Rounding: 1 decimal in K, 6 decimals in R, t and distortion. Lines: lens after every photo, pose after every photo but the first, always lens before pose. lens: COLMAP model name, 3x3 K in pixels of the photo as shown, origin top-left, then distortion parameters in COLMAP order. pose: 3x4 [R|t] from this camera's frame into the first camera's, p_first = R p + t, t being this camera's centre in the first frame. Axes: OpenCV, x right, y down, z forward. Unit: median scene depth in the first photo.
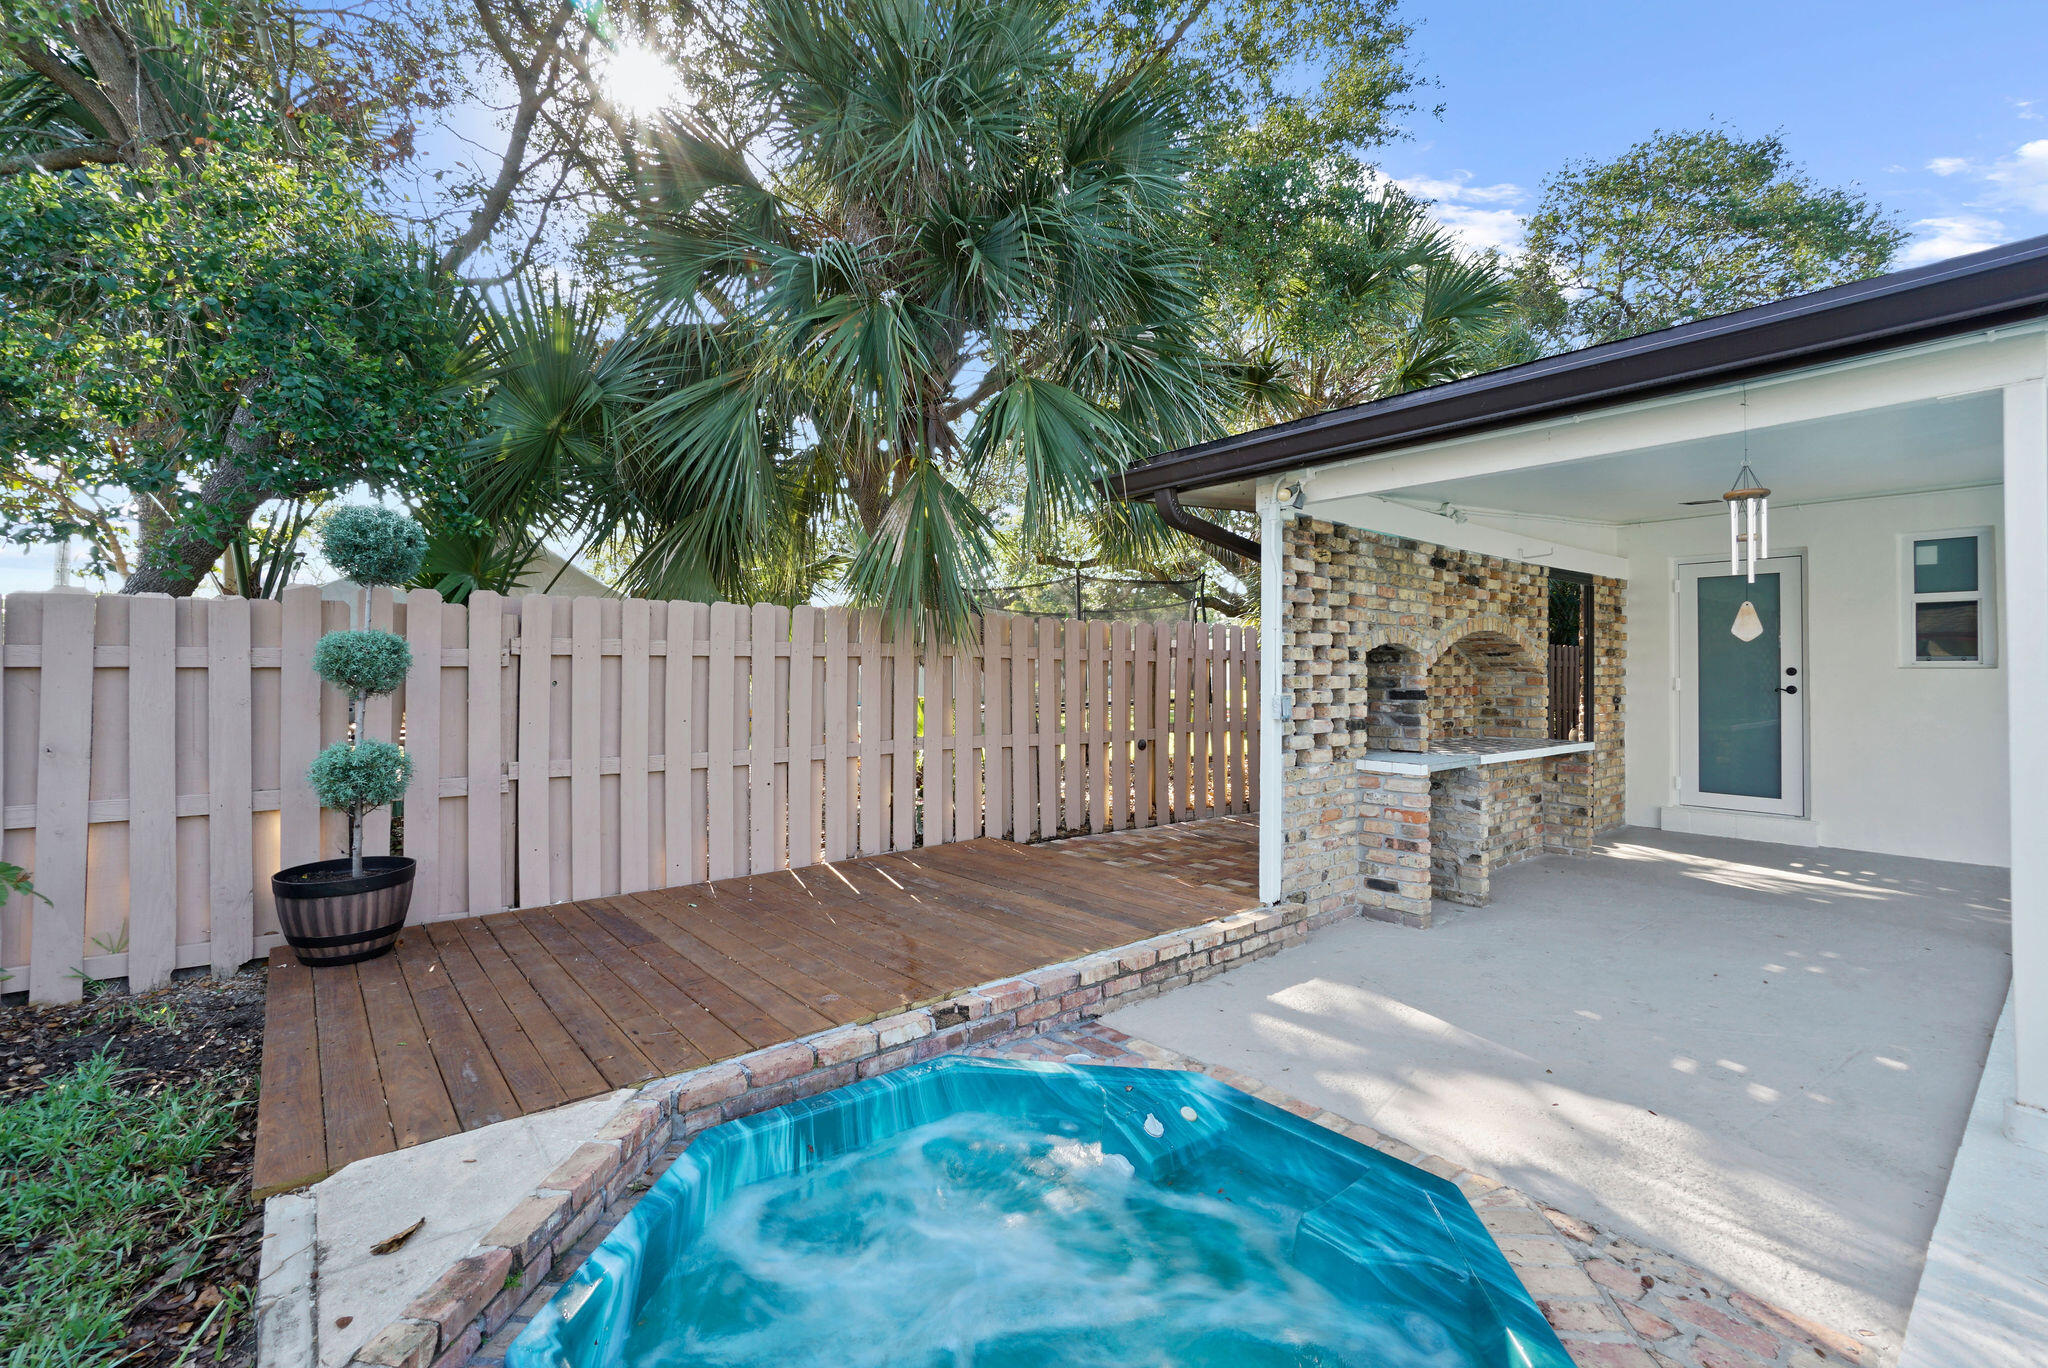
lens RADIAL K [[917.0, 0, 1011.0], [0, 917.0, 669.4], [0, 0, 1]] dist [-0.013567, 0.001418]
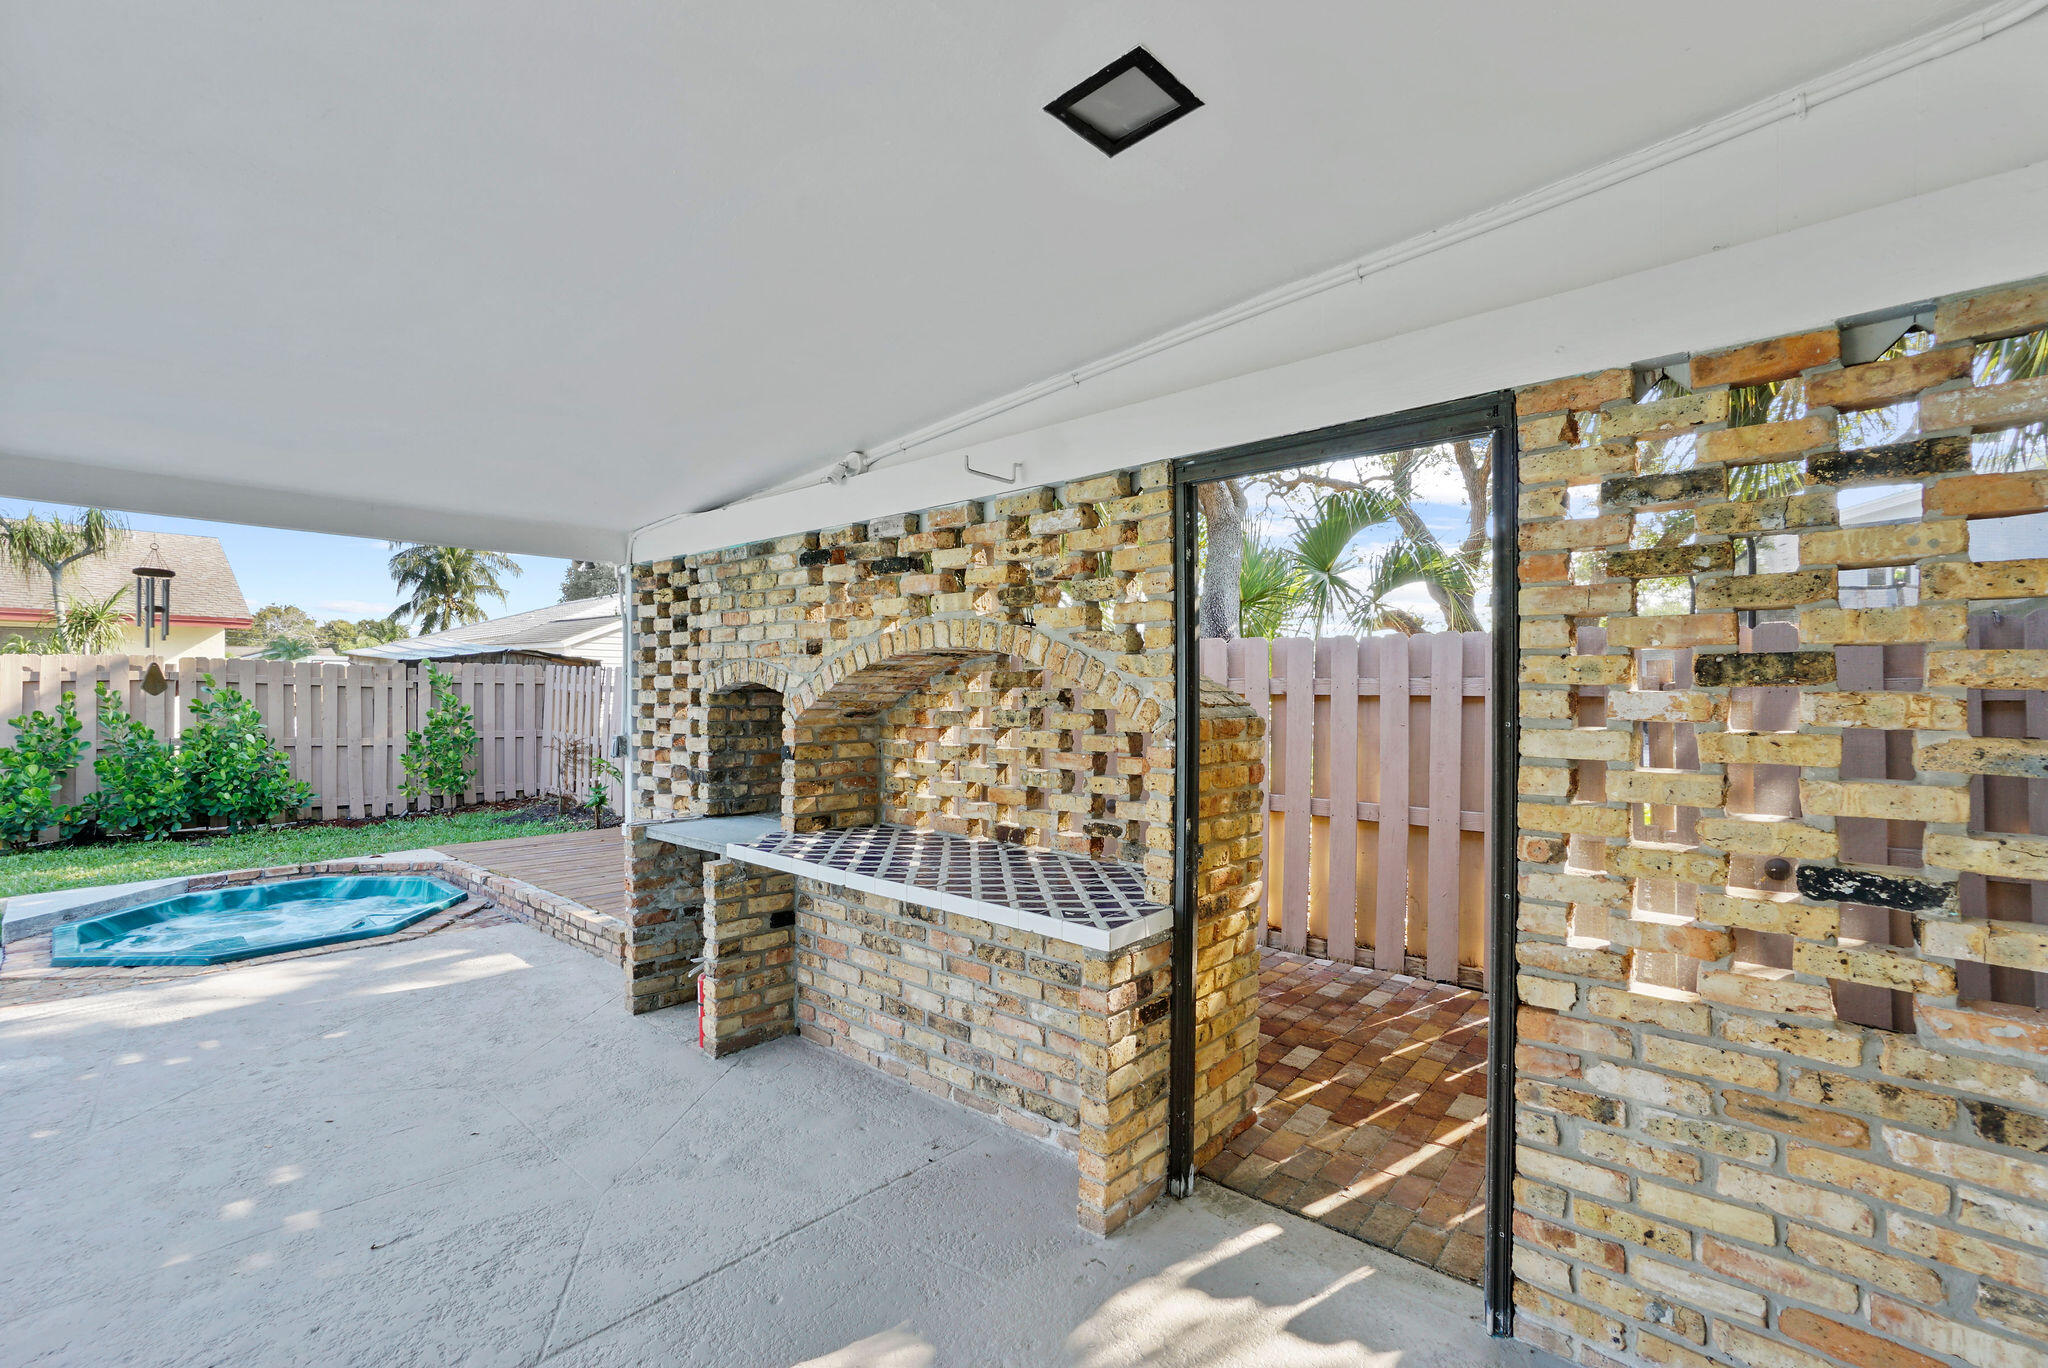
lens RADIAL K [[917.0, 0, 1026.0], [0, 917.0, 692.8], [0, 0, 1]] dist [-0.013567, 0.001418]
pose [[0.146496, 0.005857, -0.989194, 1.302013], [0.016974, 0.999820, 0.008434, -0.022825], [0.989066, -0.018027, 0.146370, 1.186024]]
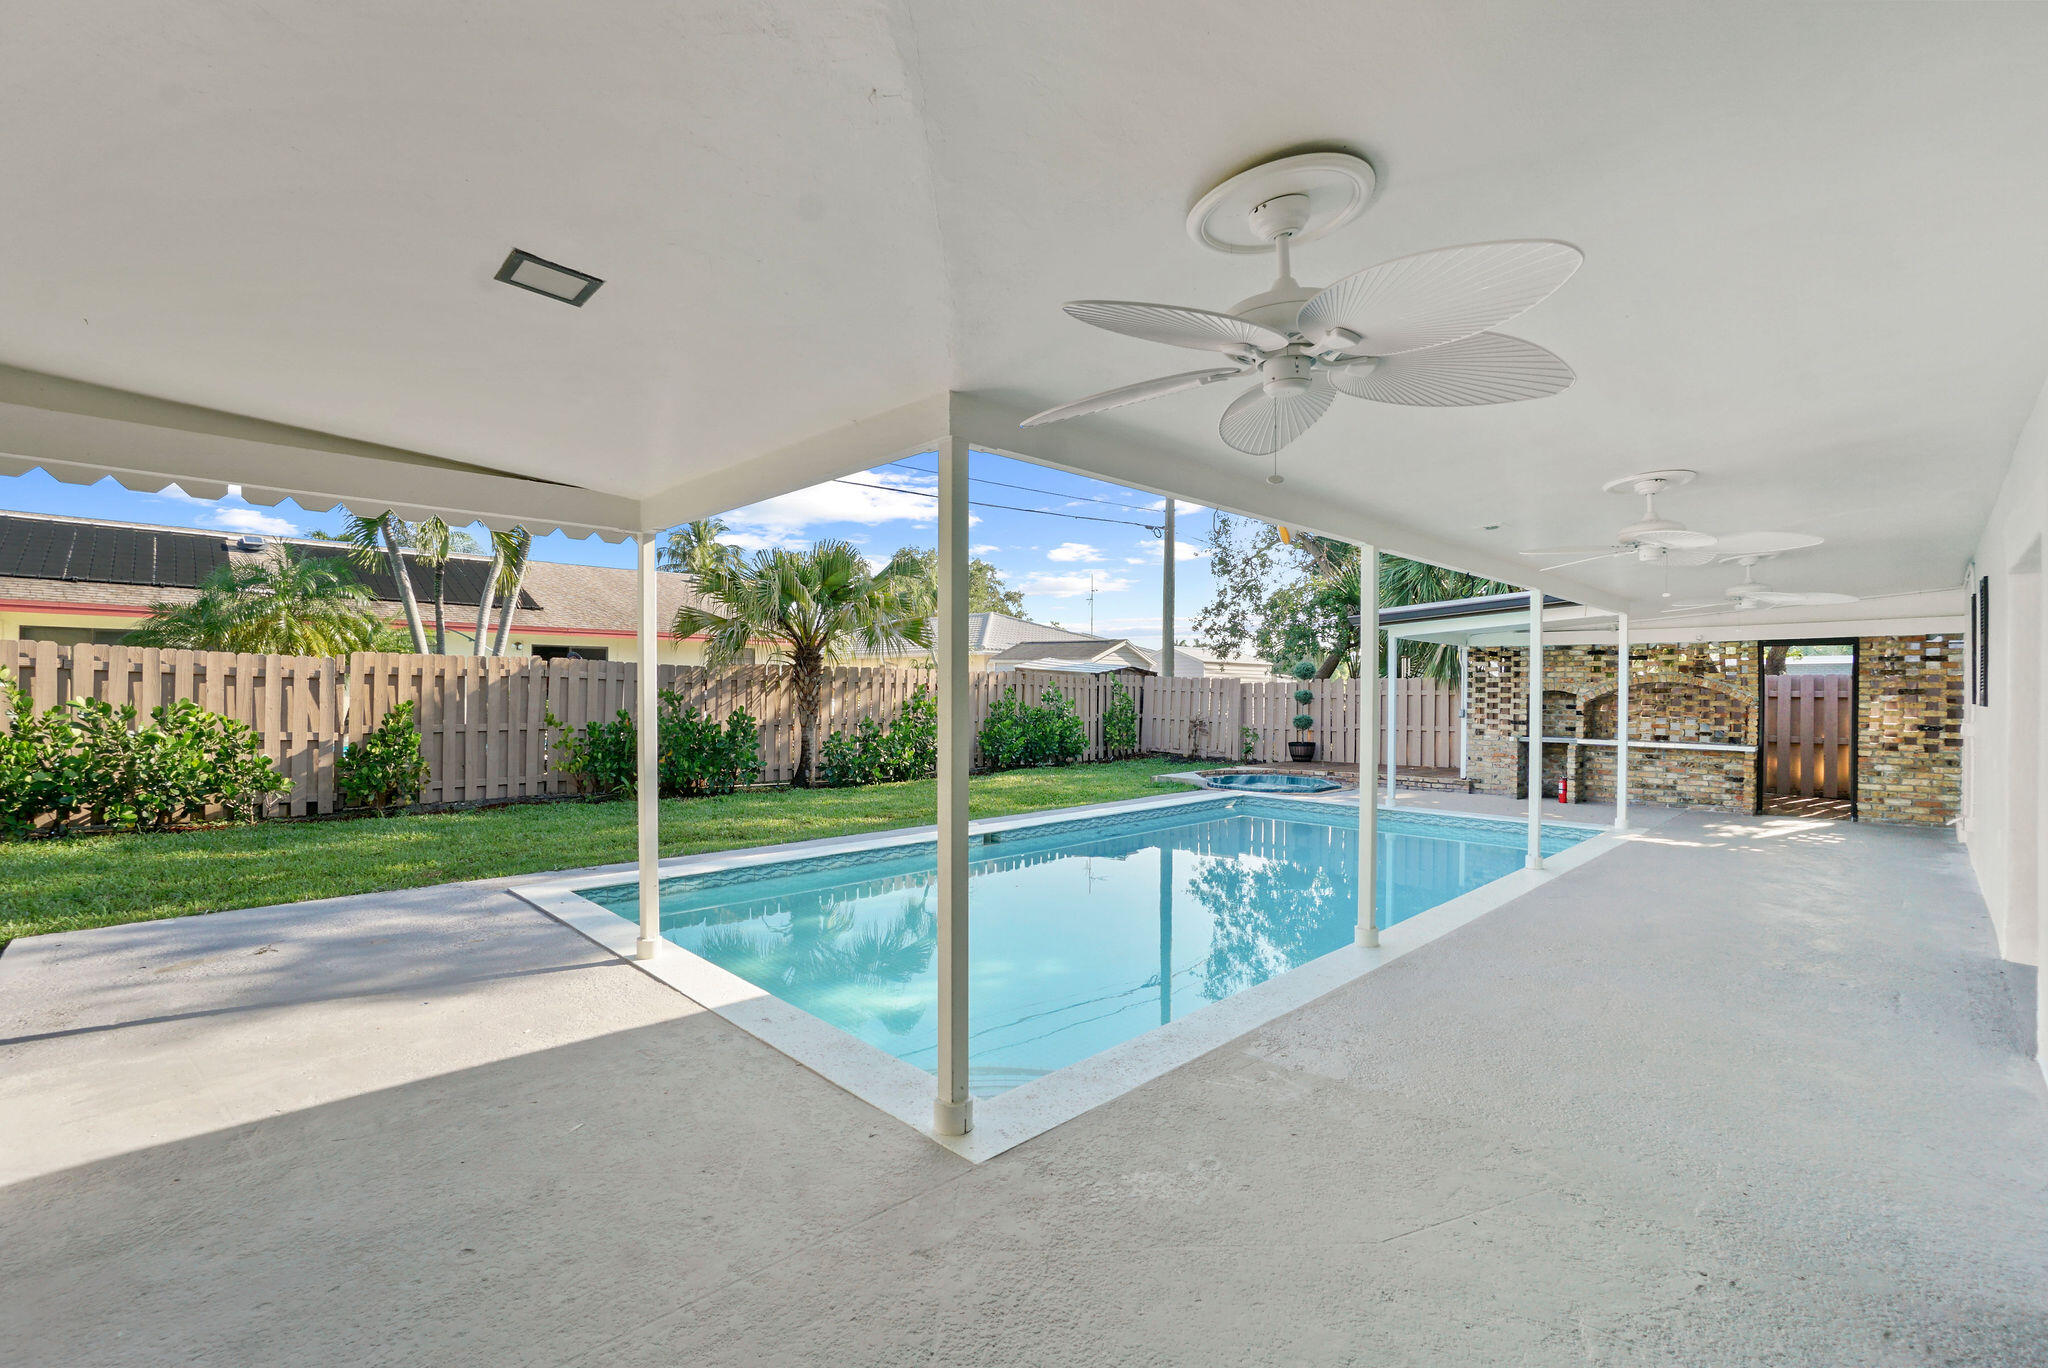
lens RADIAL K [[917.0, 0, 1010.0], [0, 917.0, 696.4], [0, 0, 1]] dist [-0.013567, 0.001418]
pose [[0.091486, 0.008839, -0.995767, 2.829508], [0.007946, 0.999922, 0.009606, -0.049739], [0.995775, -0.008791, 0.091409, -0.673961]]
